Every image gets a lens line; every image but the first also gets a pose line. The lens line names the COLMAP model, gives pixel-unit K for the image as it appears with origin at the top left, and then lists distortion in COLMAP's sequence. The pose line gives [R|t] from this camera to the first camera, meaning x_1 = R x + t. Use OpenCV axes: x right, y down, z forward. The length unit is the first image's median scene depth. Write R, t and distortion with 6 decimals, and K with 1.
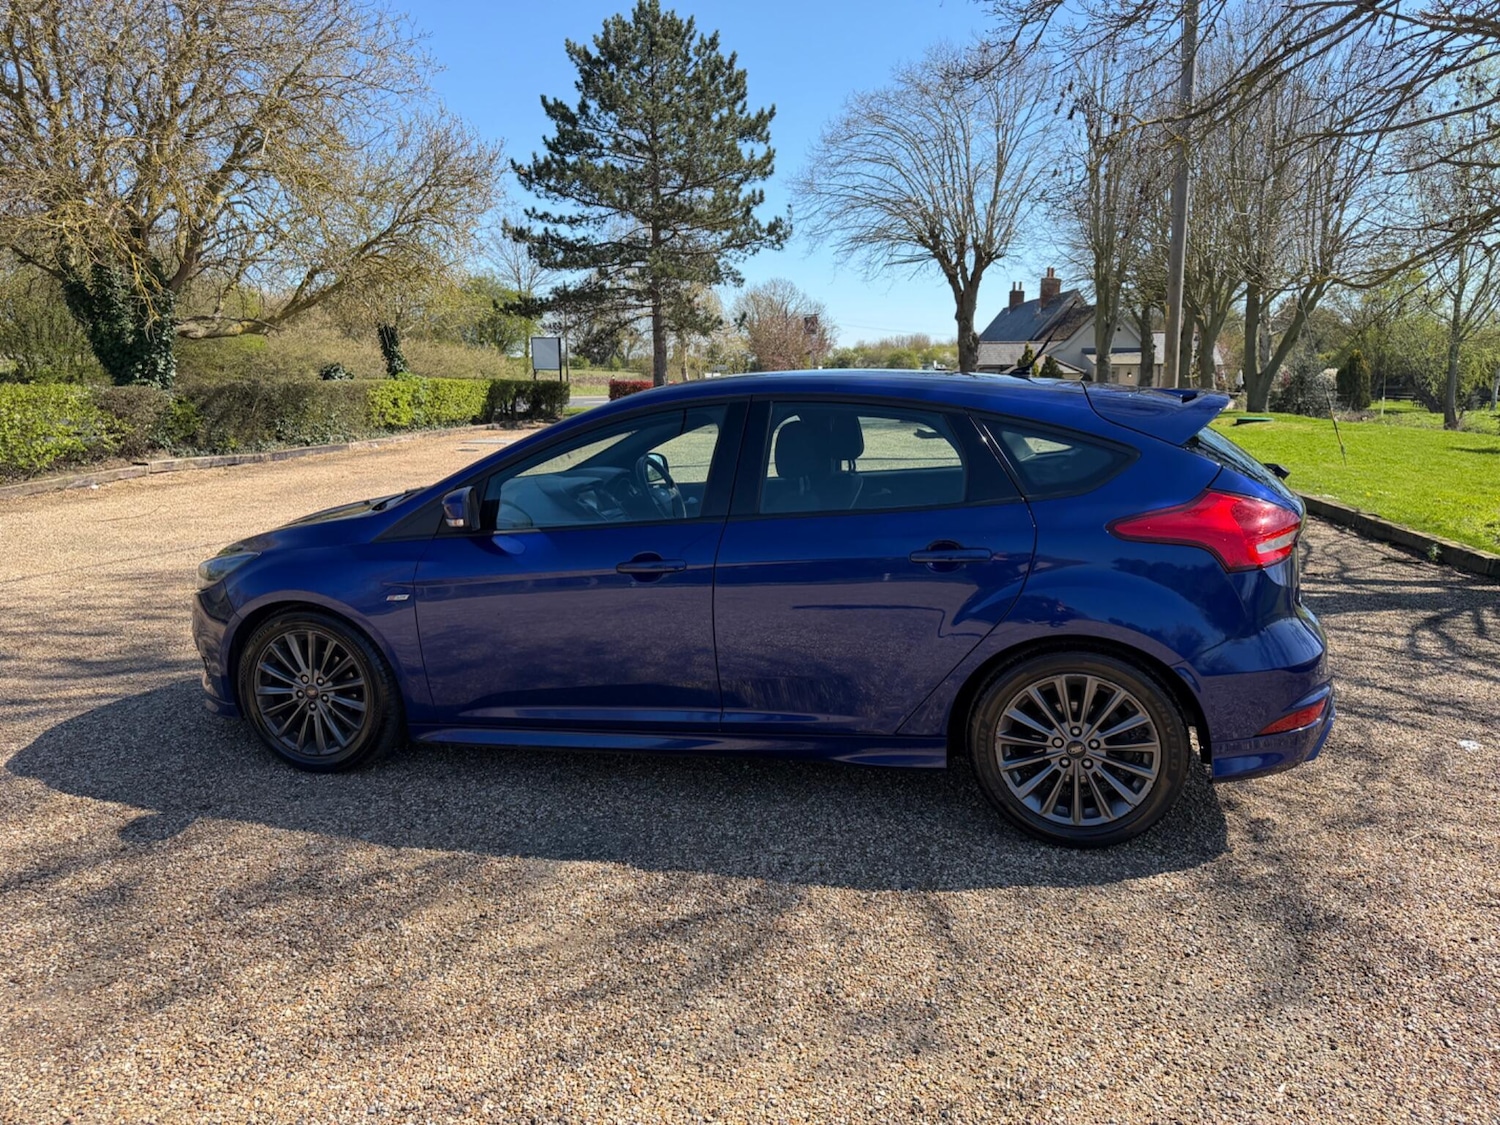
lens RADIAL K [[1053.9, 0, 743.1], [0, 1053.9, 564.7], [0, 0, 1]] dist [0.043239, -0.053220]
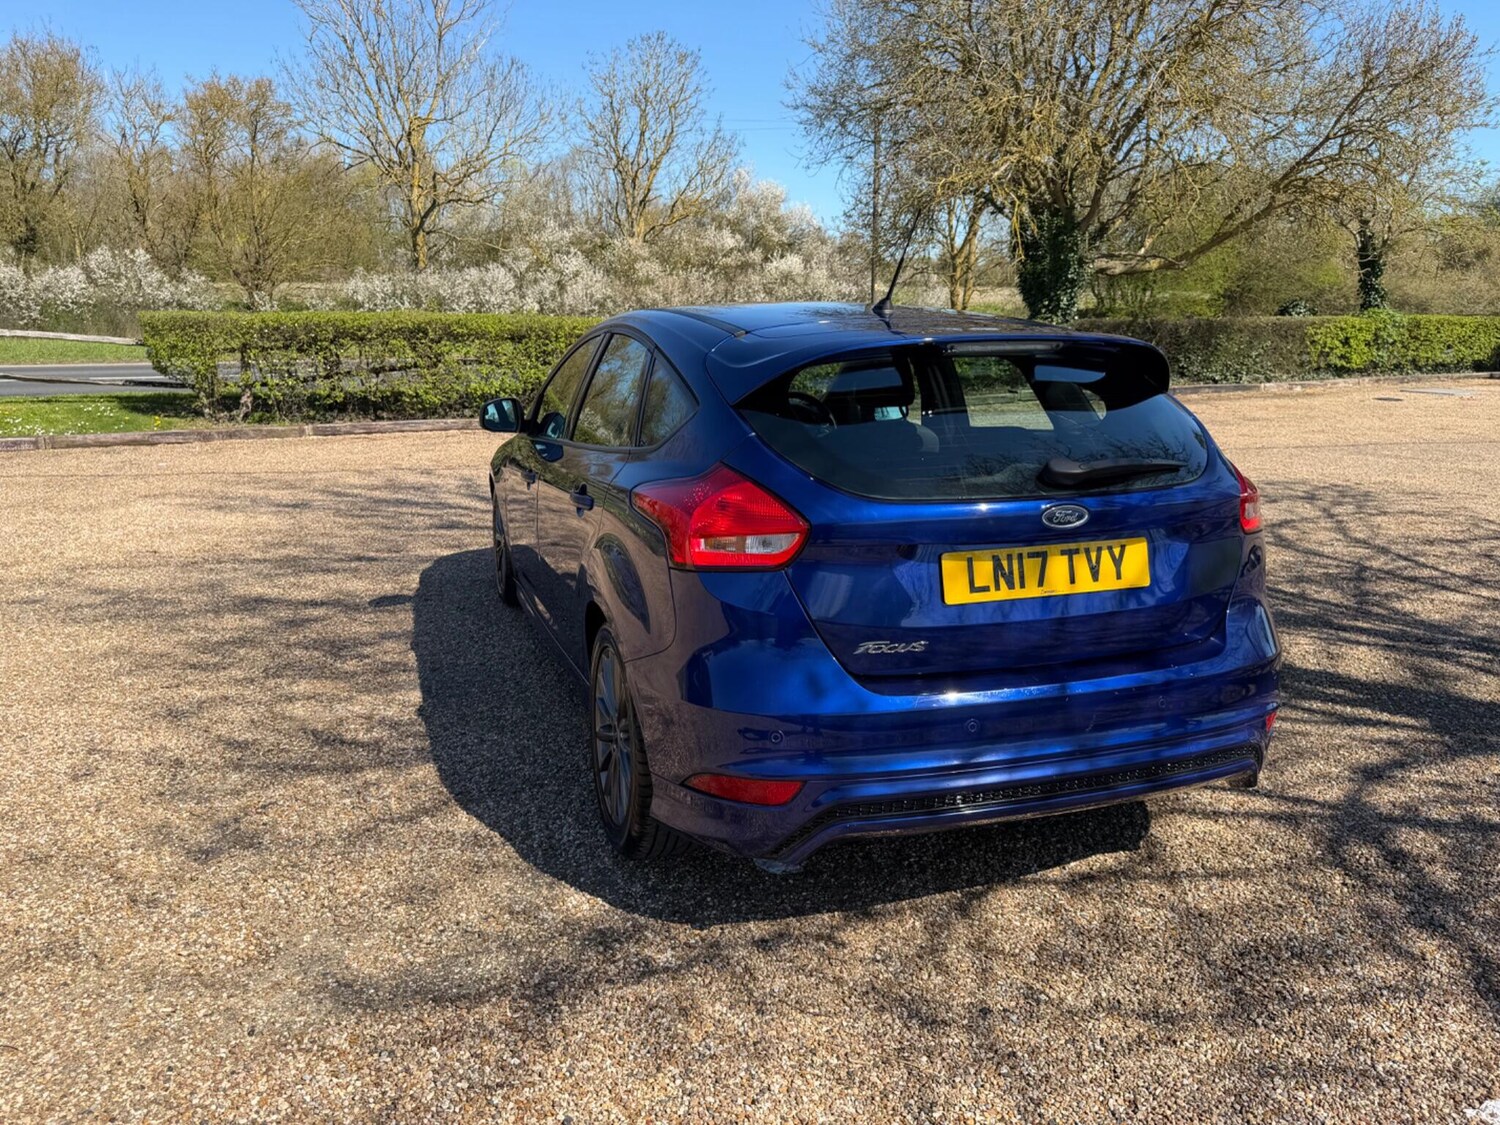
lens RADIAL K [[1053.9, 0, 746.4], [0, 1053.9, 560.3], [0, 0, 1]] dist [0.043239, -0.053220]
pose [[0.558480, 0.193252, -0.806693, 0.175945], [-0.149877, 0.979987, 0.131005, -0.016727], [0.815866, 0.047741, 0.576267, 0.095541]]
